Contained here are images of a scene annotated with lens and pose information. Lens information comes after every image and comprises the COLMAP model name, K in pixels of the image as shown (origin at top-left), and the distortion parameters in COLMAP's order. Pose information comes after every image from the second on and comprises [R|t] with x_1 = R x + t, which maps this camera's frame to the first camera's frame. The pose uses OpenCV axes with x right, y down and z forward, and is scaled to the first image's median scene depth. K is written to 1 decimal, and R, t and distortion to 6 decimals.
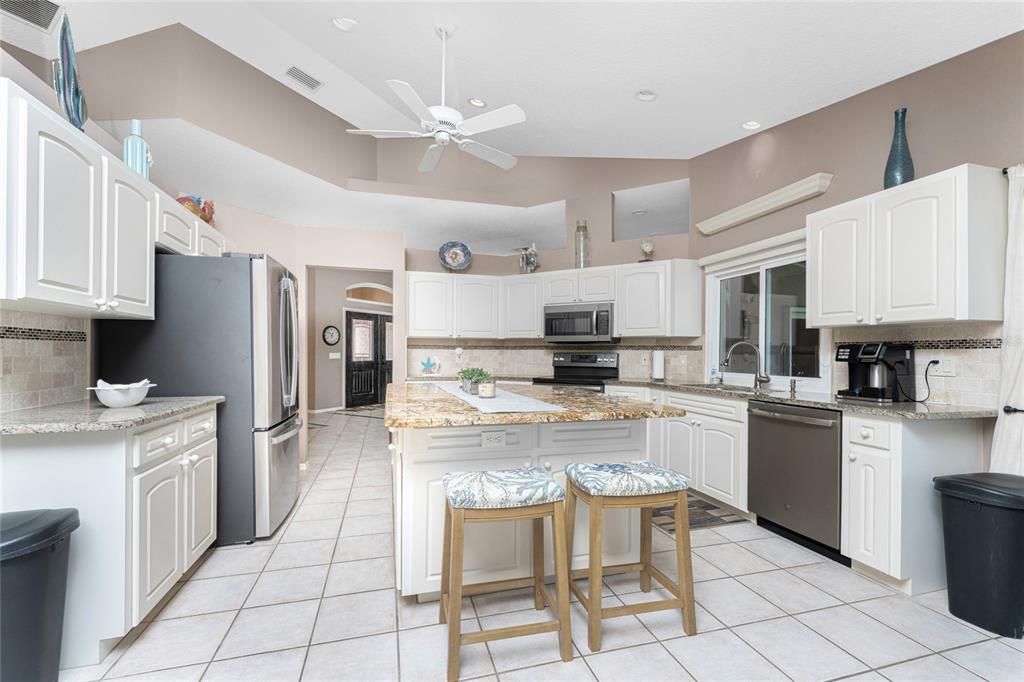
lens RADIAL K [[416.3, 0, 511.6], [0, 416.3, 354.3], [0, 0, 1]] dist [-0.016850, -0.000546]
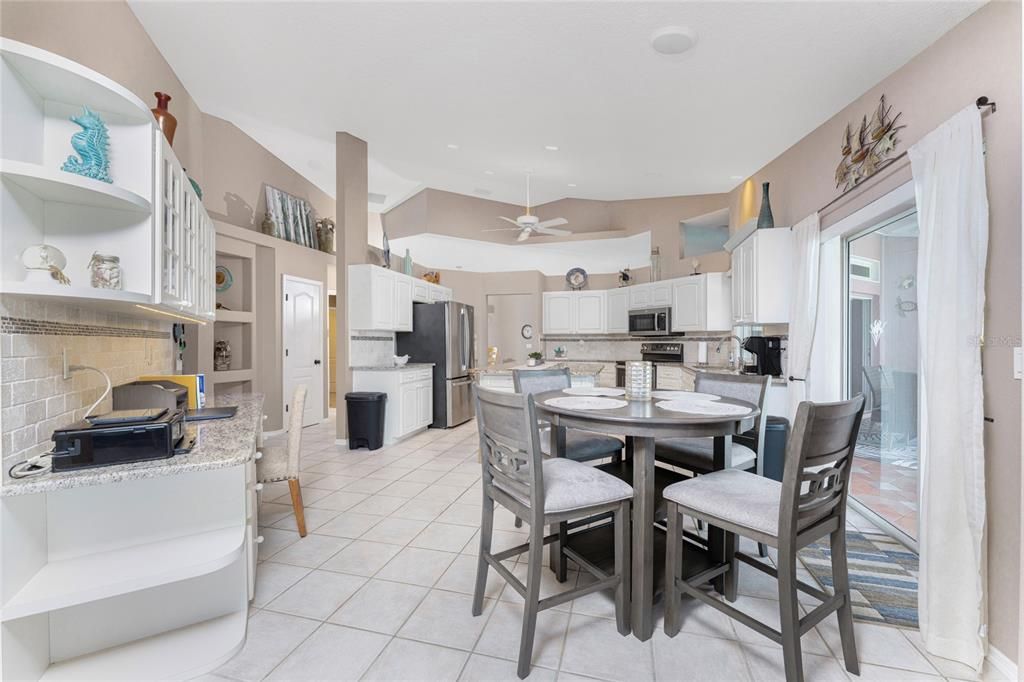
lens RADIAL K [[416.3, 0, 511.8], [0, 416.3, 343.8], [0, 0, 1]] dist [-0.016850, -0.000546]
pose [[0.845277, -0.005364, -0.534301, 0.537897], [0.004625, 0.999986, -0.002722, -0.000949], [0.534308, -0.000170, 0.845290, -0.441378]]
